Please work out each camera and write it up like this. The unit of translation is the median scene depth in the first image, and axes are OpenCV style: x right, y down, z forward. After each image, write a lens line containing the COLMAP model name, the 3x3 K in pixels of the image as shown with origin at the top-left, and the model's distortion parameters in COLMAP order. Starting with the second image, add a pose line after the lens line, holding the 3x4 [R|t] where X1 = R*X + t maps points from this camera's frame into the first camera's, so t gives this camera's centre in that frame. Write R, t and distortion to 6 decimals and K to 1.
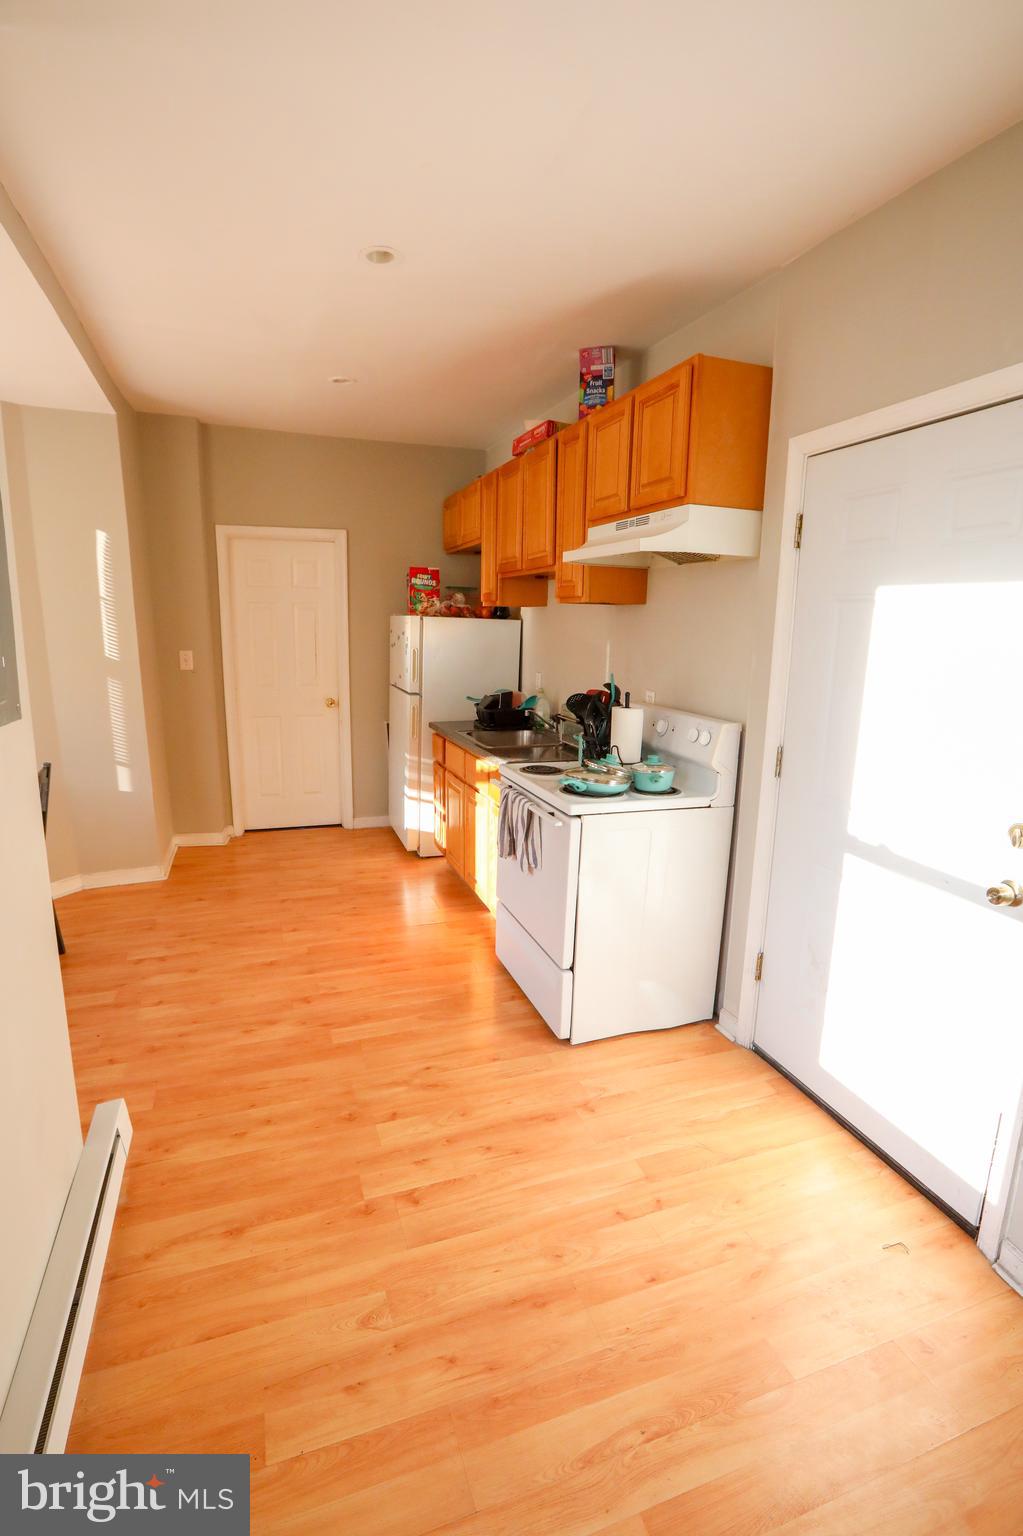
lens RADIAL K [[726.9, 0, 510.4], [0, 726.9, 777.3], [0, 0, 1]] dist [-0.061799, 0.026059]
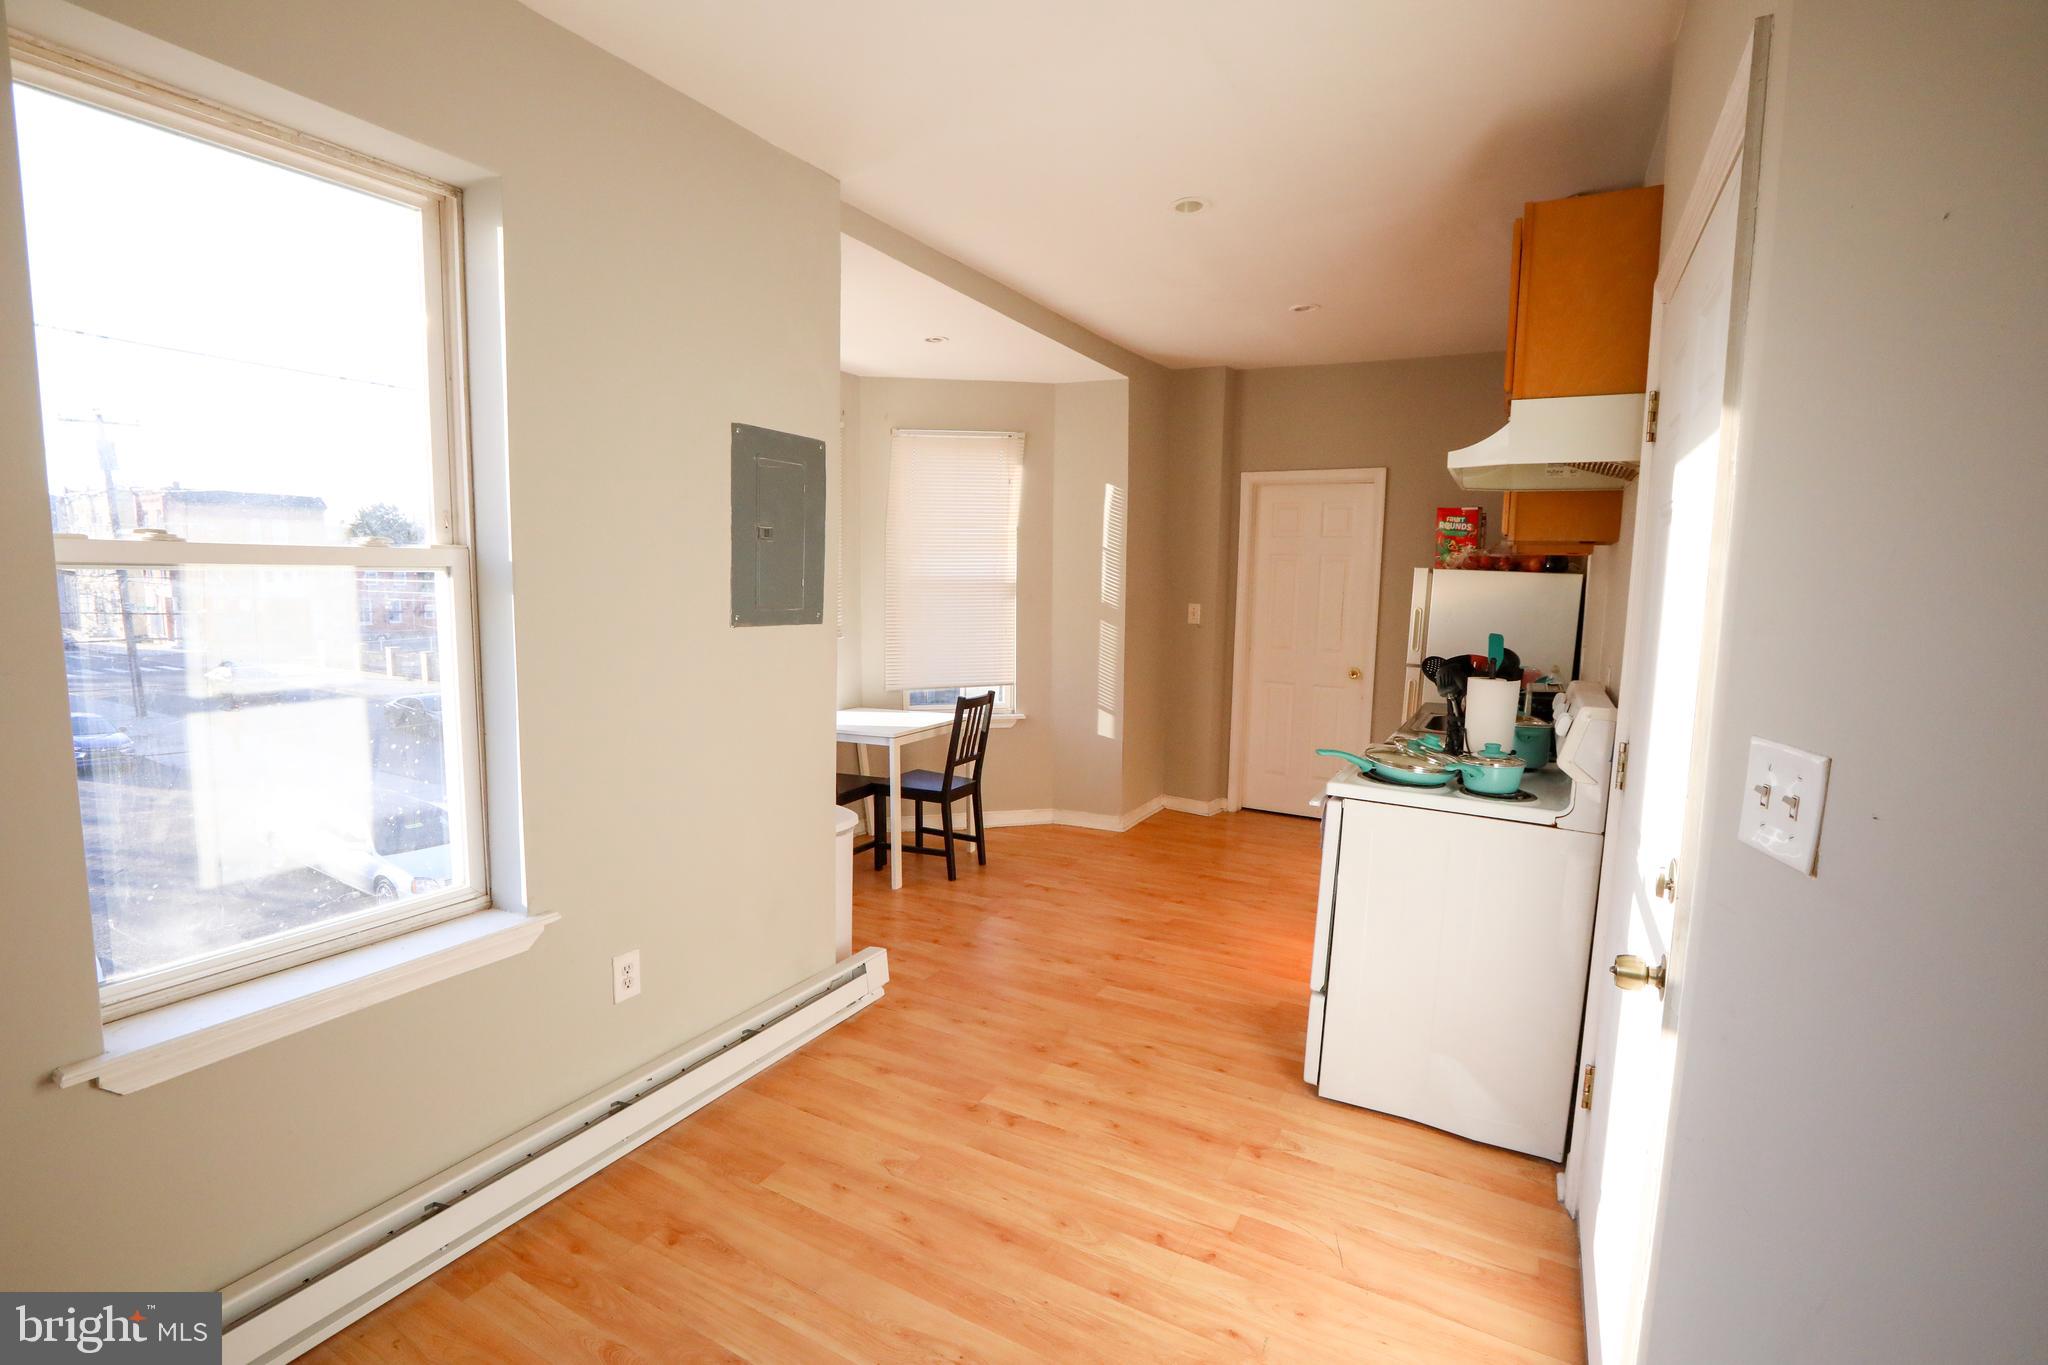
lens RADIAL K [[932.5, 0, 1019.9], [0, 932.5, 678.9], [0, 0, 1]] dist [-0.053605, 0.017970]
pose [[0.661656, 0.079837, -0.745545, 0.559145], [-0.167819, 0.984859, -0.043472, 0.025263], [0.730786, 0.153880, 0.665036, 0.038288]]
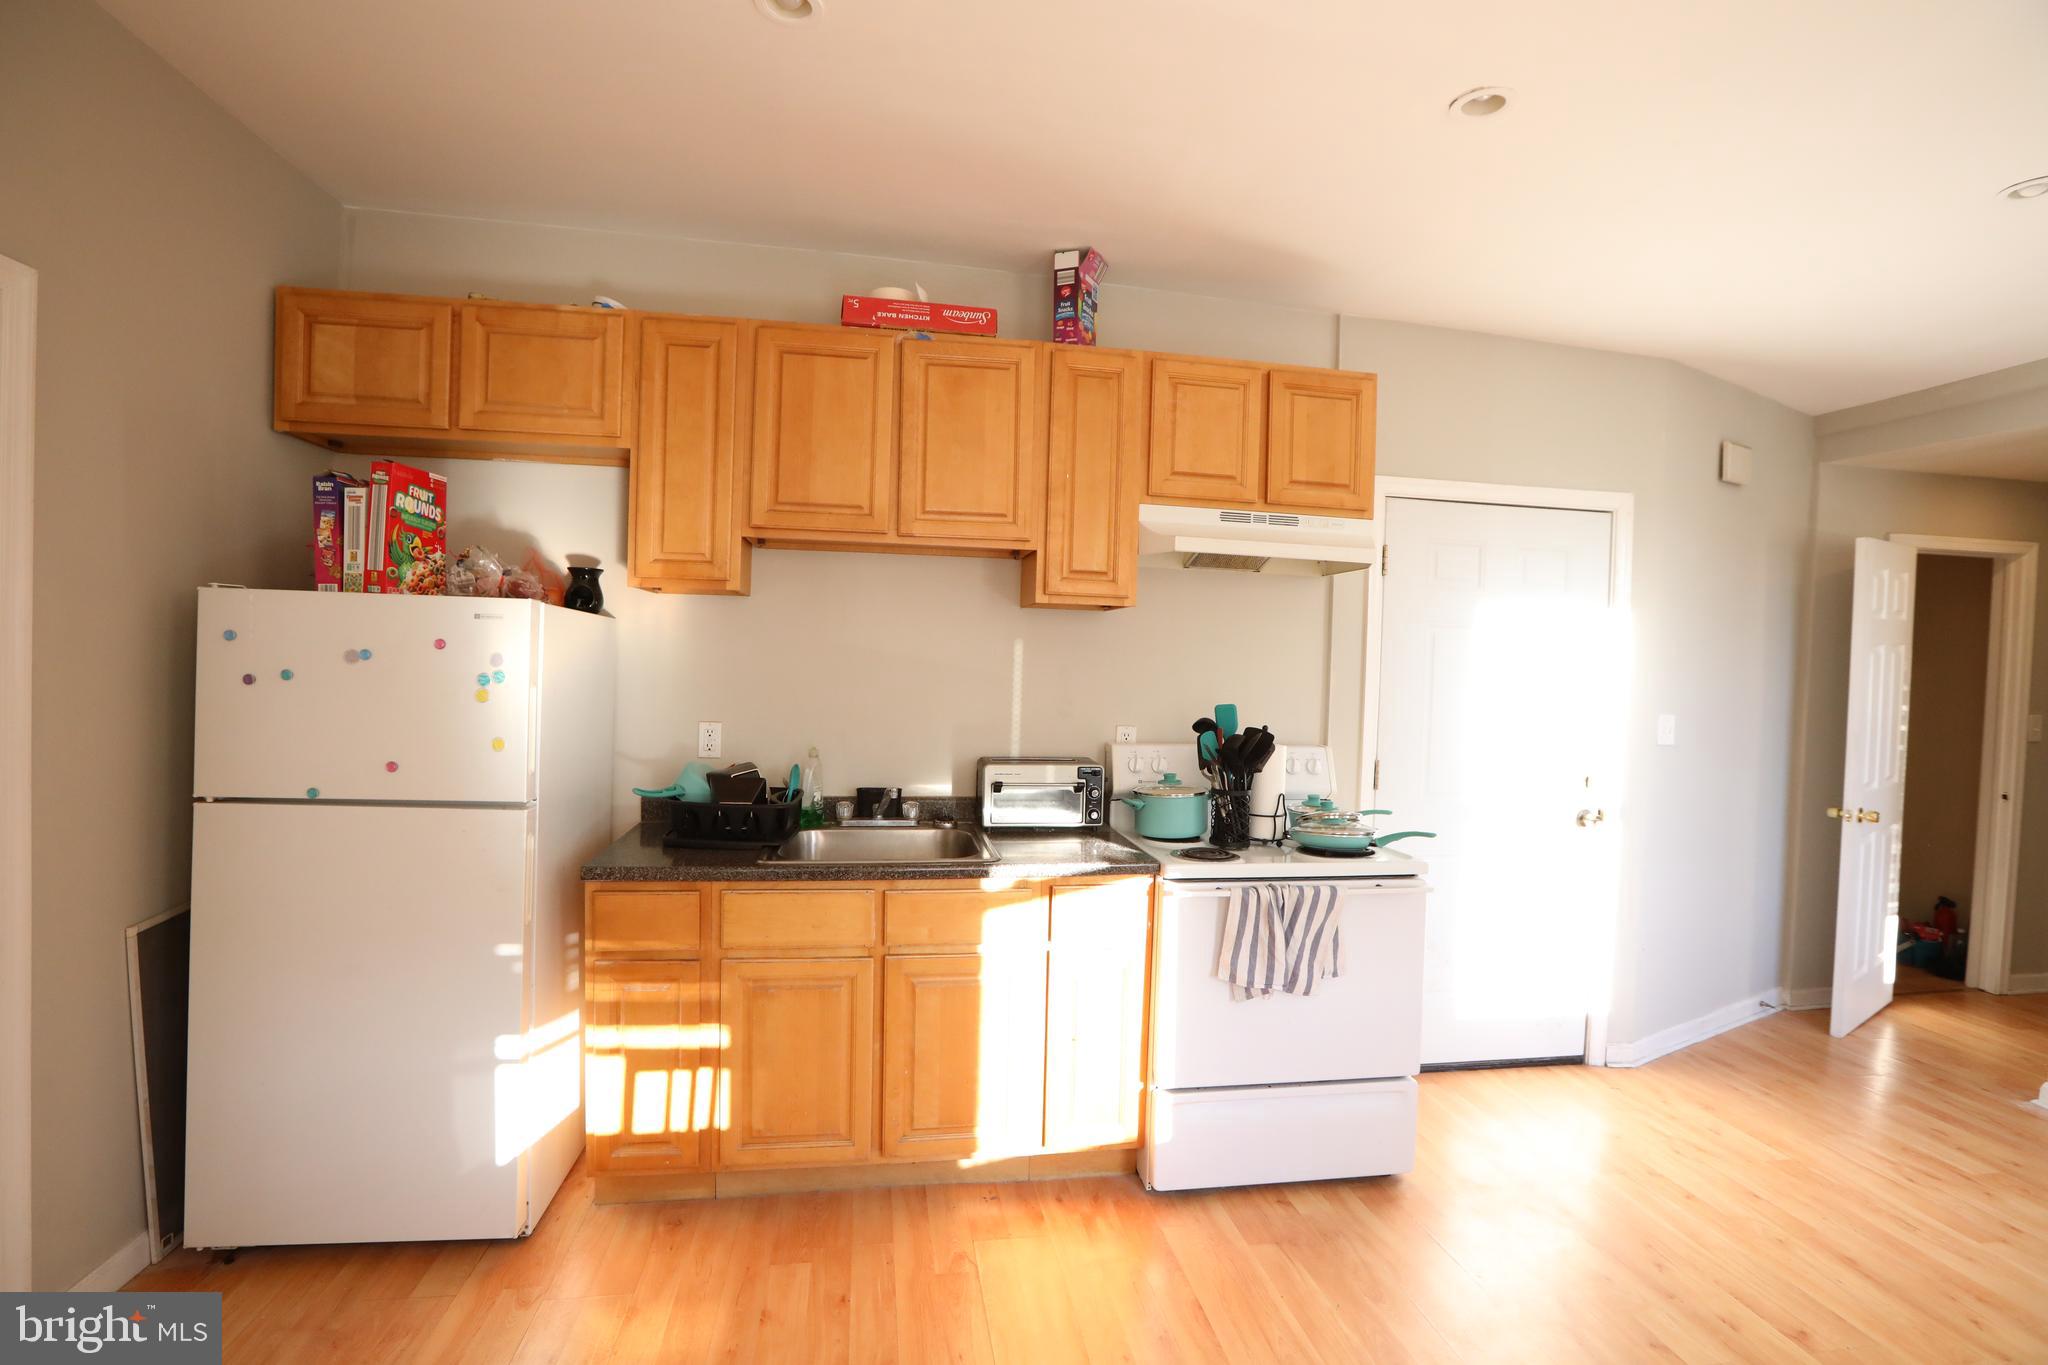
lens RADIAL K [[932.5, 0, 1019.9], [0, 932.5, 678.9], [0, 0, 1]] dist [-0.053605, 0.017970]
pose [[0.181957, -0.034170, 0.982713, -0.917133], [0.179817, 0.983700, 0.000909, -0.224235], [-0.966725, 0.176543, 0.185135, 1.100015]]
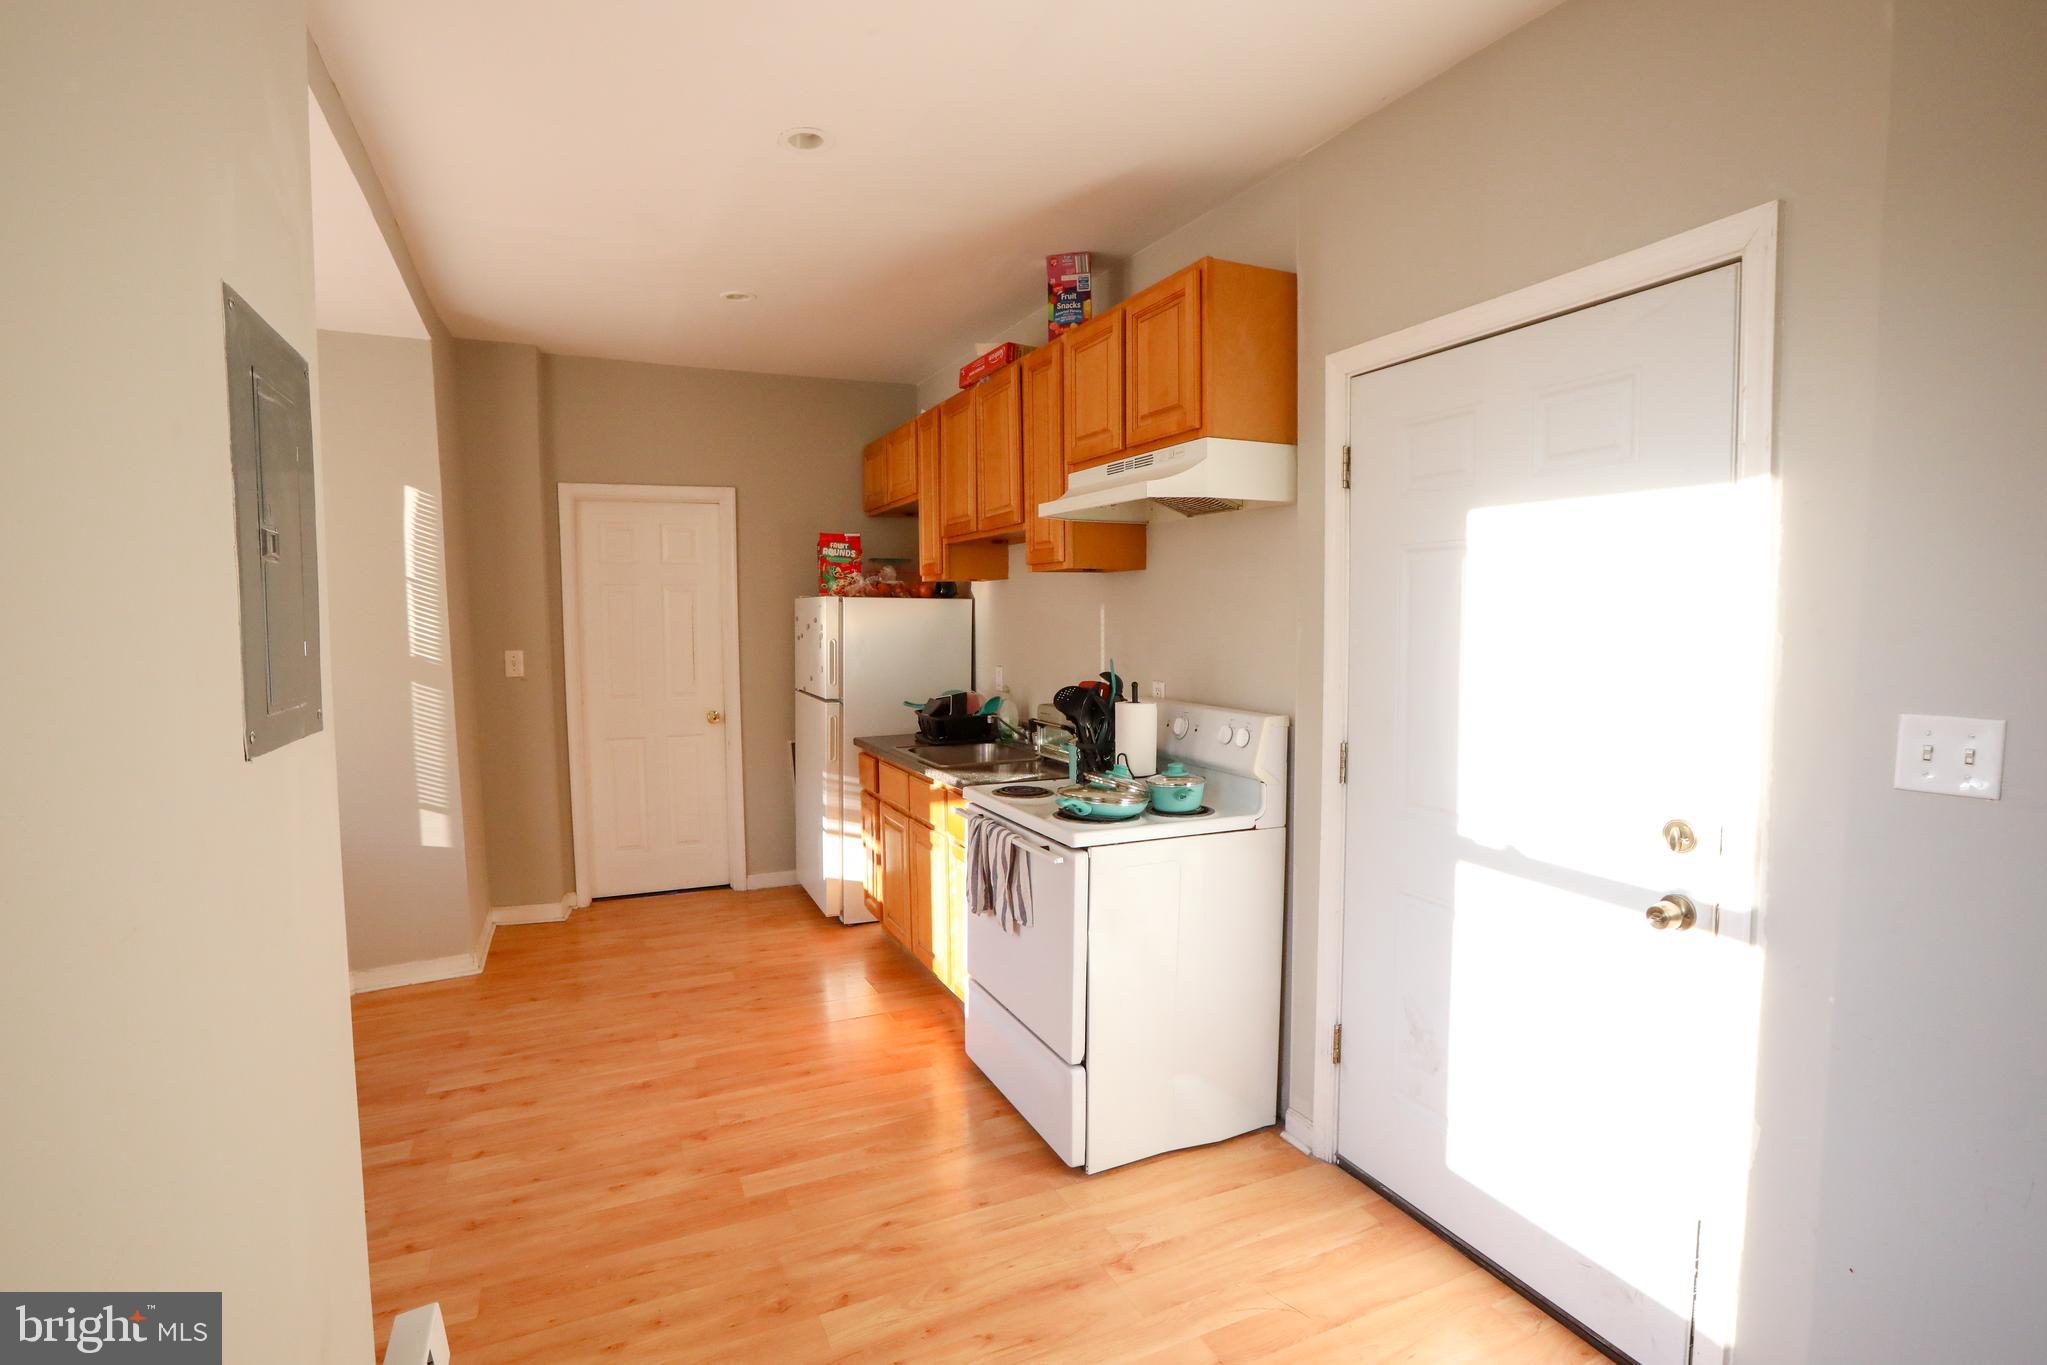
lens RADIAL K [[973.1, 0, 1011.9], [0, 973.1, 686.1], [0, 0, 1]] dist [-0.068822, 0.033482]
pose [[0.996258, -0.031798, 0.080370, -0.048568], [0.042274, 0.990319, -0.132215, 0.015919], [-0.075387, 0.135118, 0.987957, 0.010843]]
